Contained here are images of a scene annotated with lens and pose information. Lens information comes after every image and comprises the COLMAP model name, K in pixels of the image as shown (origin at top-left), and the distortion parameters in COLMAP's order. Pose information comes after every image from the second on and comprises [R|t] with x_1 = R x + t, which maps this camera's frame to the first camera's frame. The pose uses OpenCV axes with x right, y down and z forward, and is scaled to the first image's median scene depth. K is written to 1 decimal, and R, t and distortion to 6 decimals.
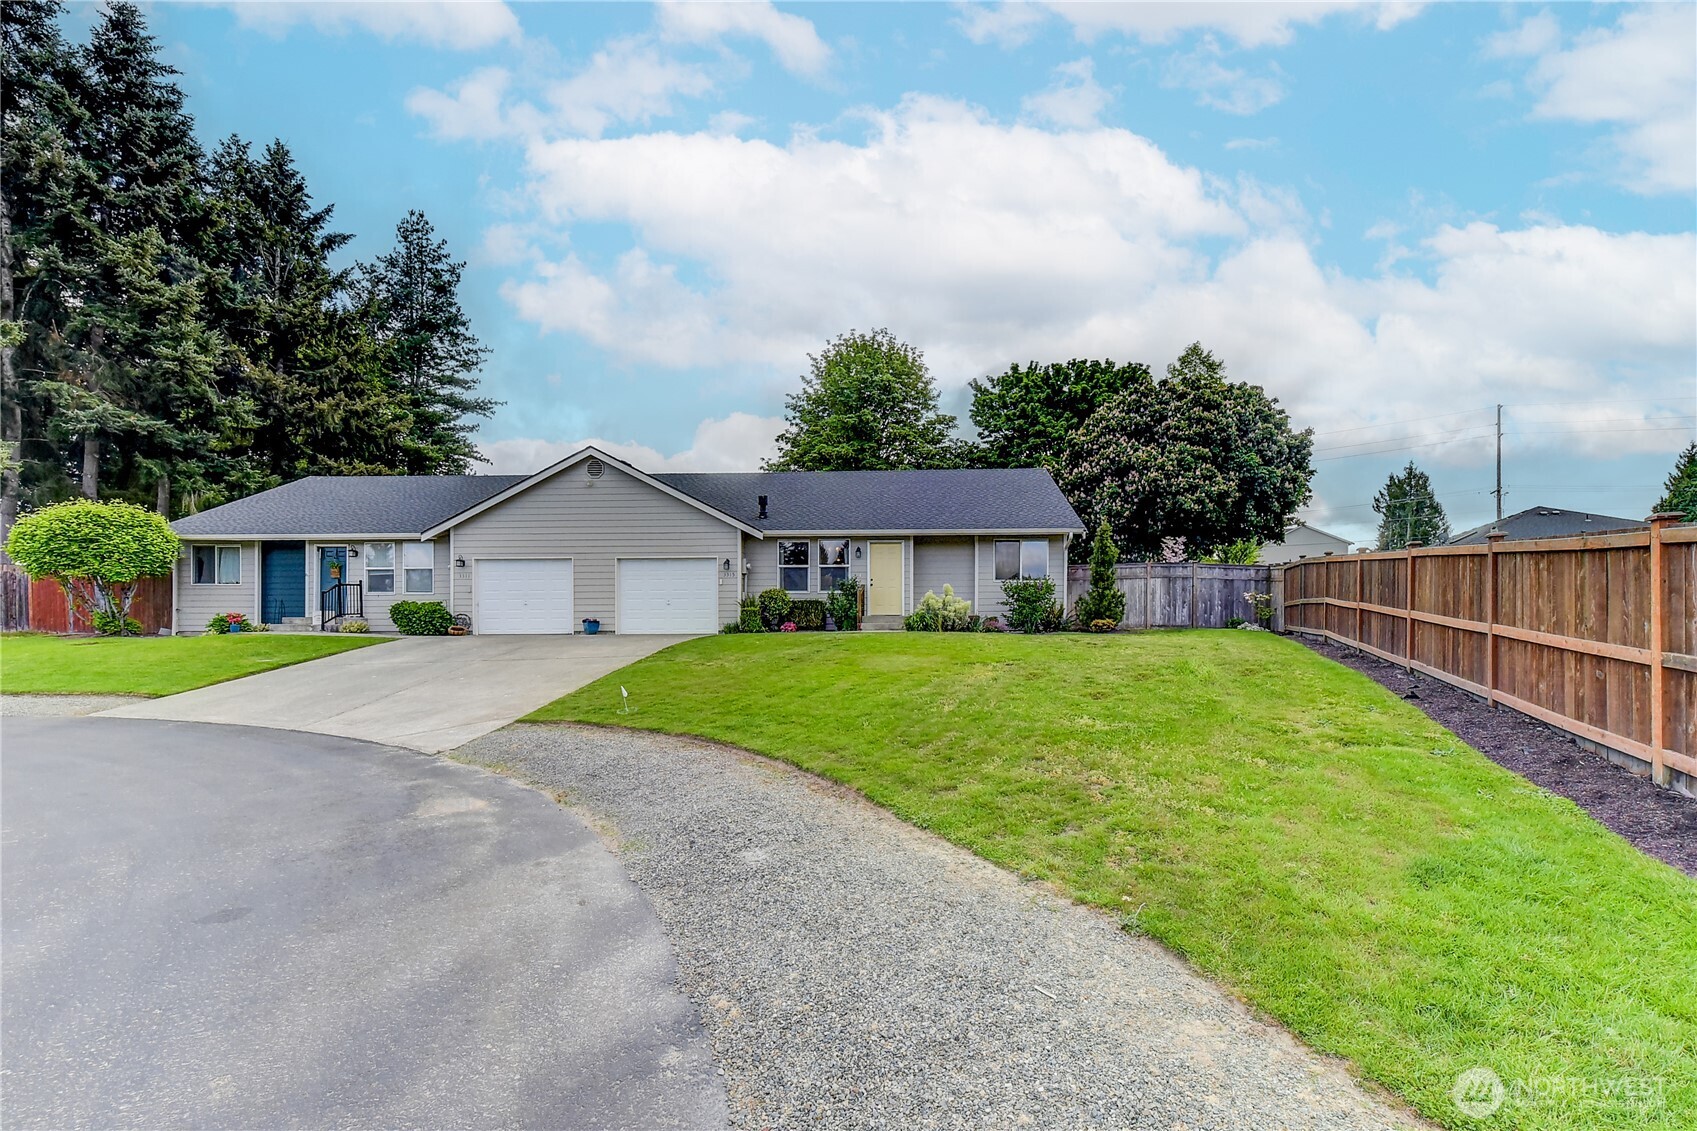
lens RADIAL K [[687.6, 0, 896.4], [0, 687.6, 626.6], [0, 0, 1]] dist [0.001226, -0.000203]
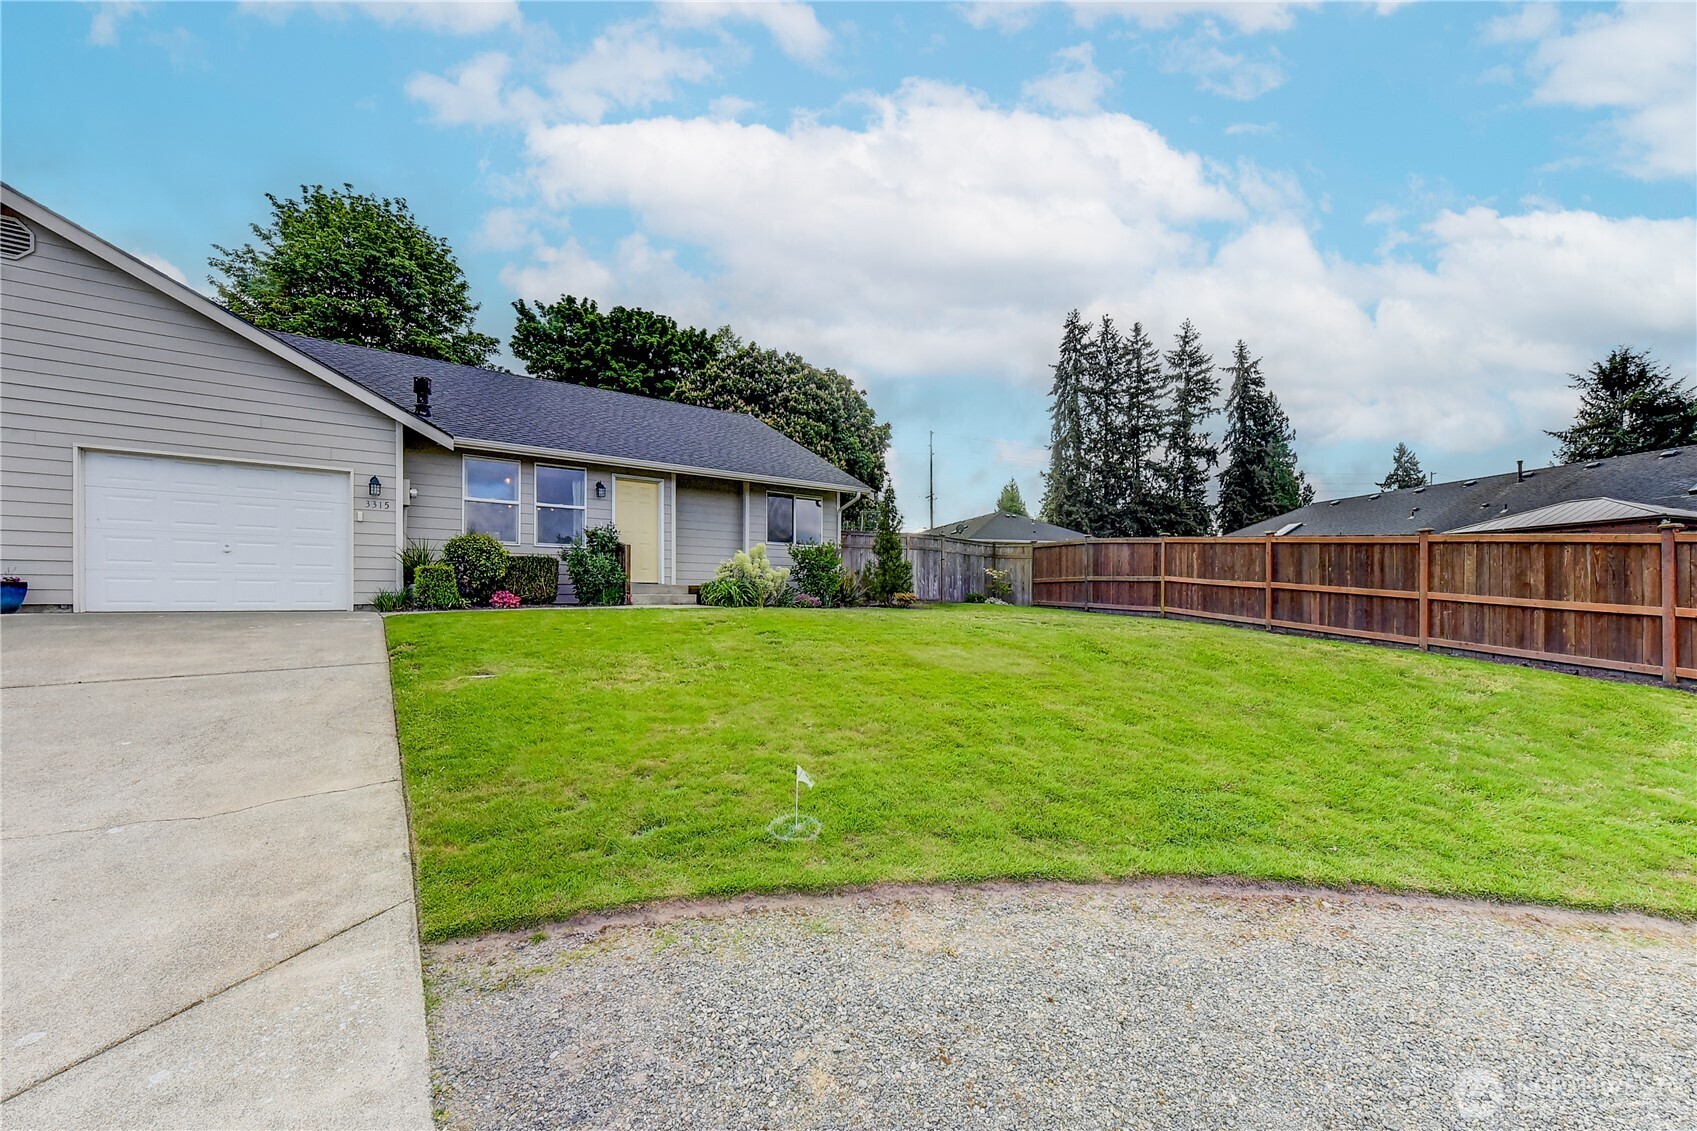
lens RADIAL K [[687.6, 0, 859.8], [0, 687.6, 598.9], [0, 0, 1]] dist [0.001226, -0.000203]
pose [[0.784757, 0.006491, 0.619769, -0.270275], [-0.008309, 0.999965, 0.000048, -0.001619], [-0.619748, -0.005188, 0.784784, 0.300044]]
